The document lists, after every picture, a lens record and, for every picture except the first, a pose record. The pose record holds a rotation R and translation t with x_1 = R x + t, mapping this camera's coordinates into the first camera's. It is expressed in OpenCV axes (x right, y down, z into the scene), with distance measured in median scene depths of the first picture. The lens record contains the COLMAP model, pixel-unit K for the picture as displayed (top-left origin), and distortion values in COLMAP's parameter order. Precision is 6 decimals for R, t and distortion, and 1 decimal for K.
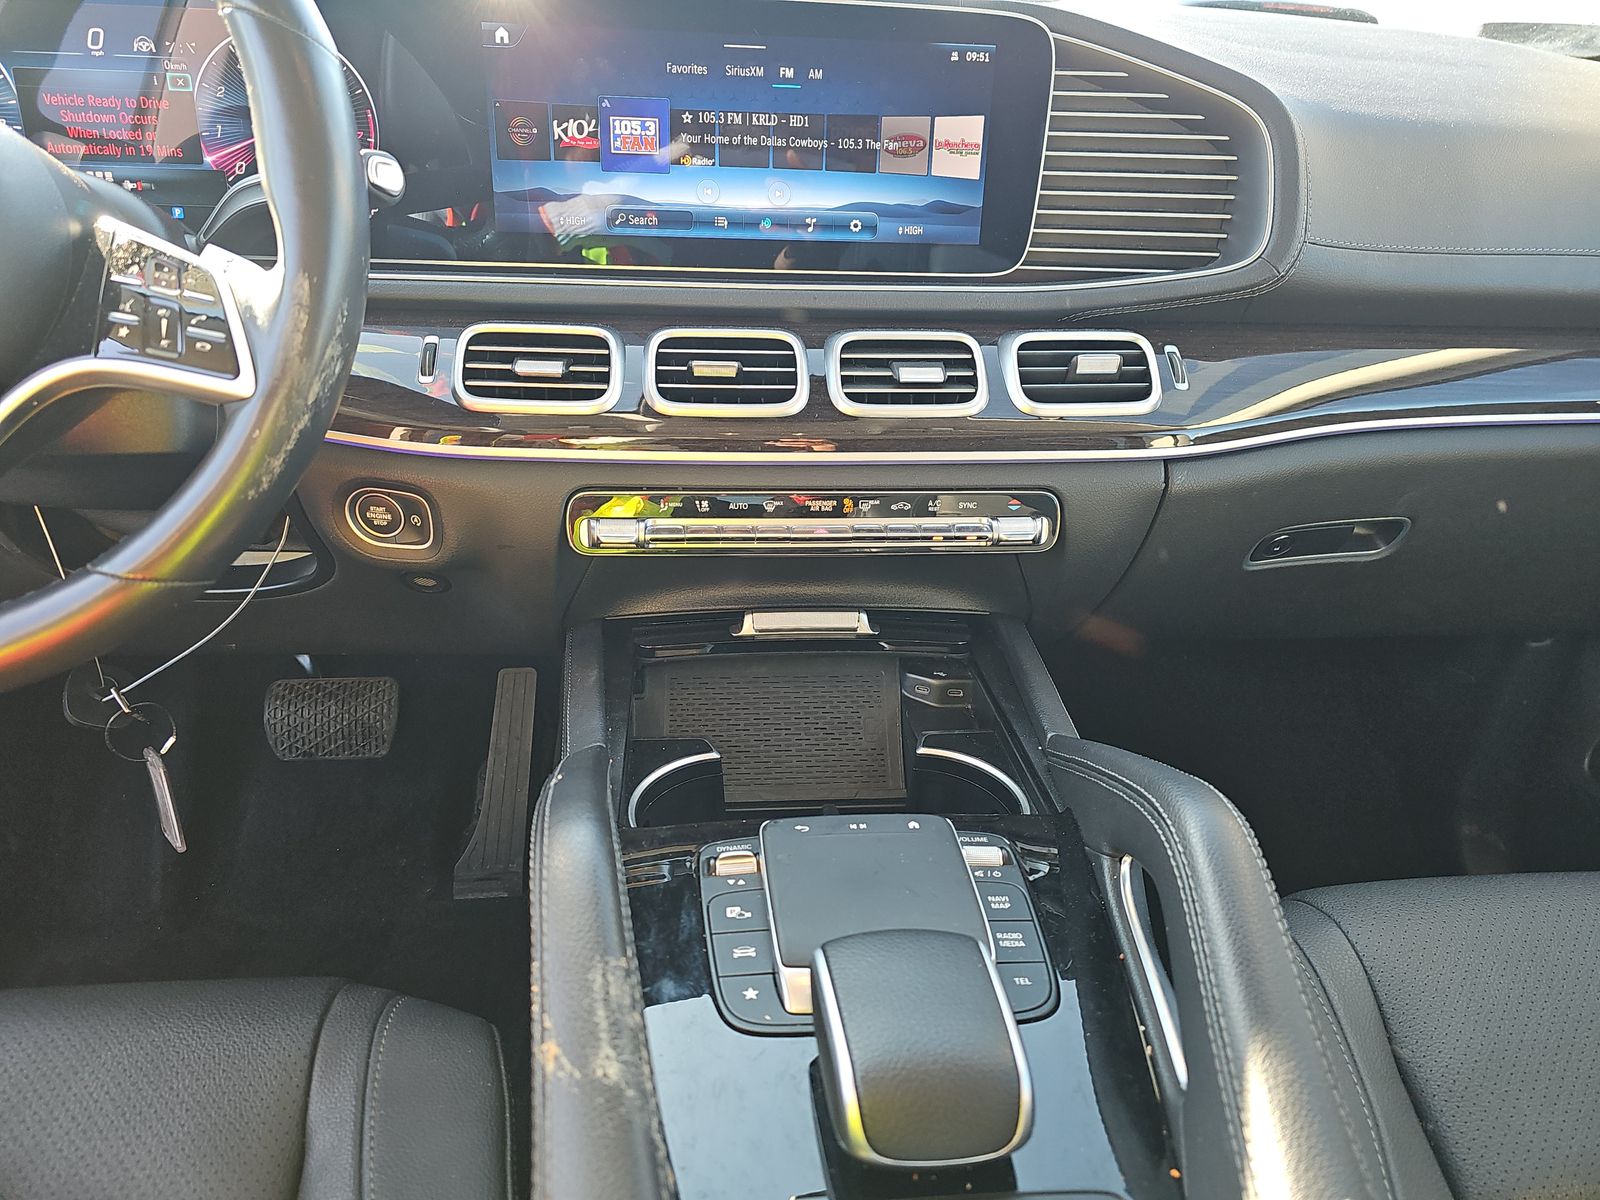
lens RADIAL K [[1076.3, 0, 799.4], [0, 1076.3, 602.9], [0, 0, 1]] dist [0.036573, -0.028274]
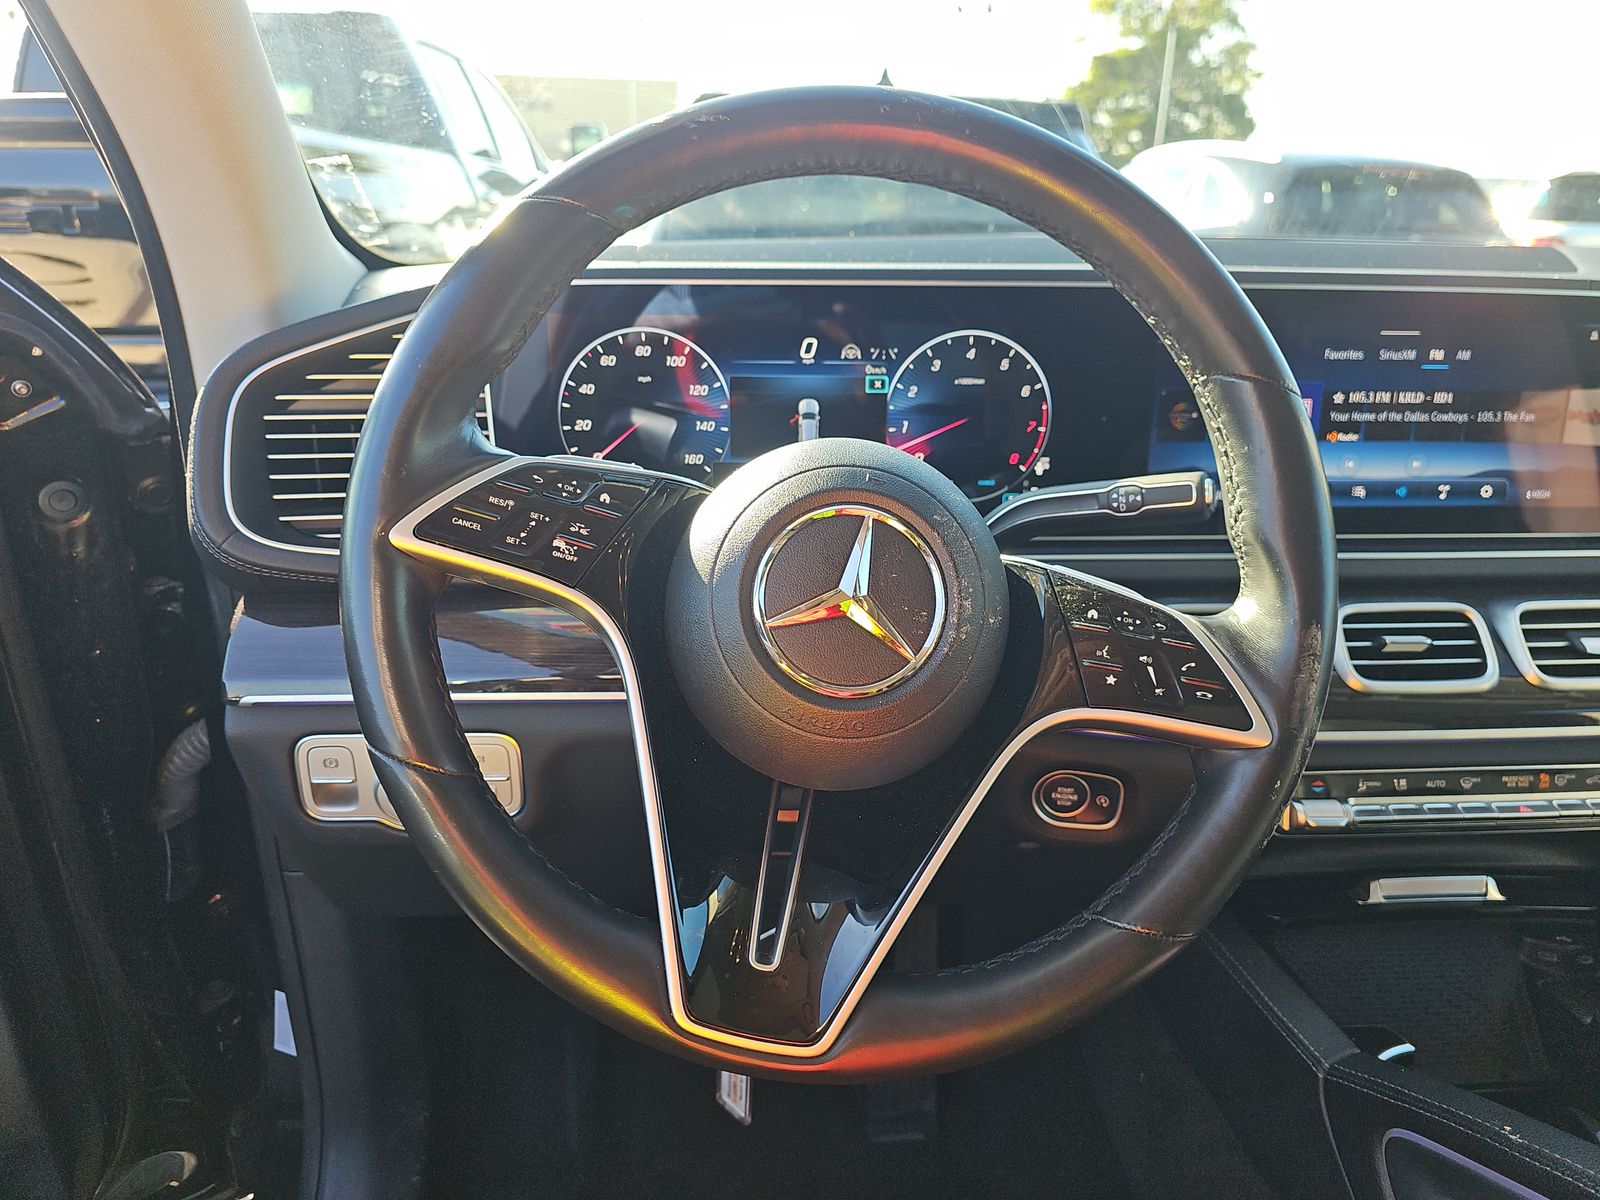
lens RADIAL K [[1076.3, 0, 792.8], [0, 1076.3, 590.4], [0, 0, 1]] dist [0.036573, -0.028274]
pose [[0.999642, -0.014376, -0.022547, -0.606331], [0.011166, 0.990572, -0.136541, -0.133728], [0.024297, 0.136240, 0.990378, -0.007792]]
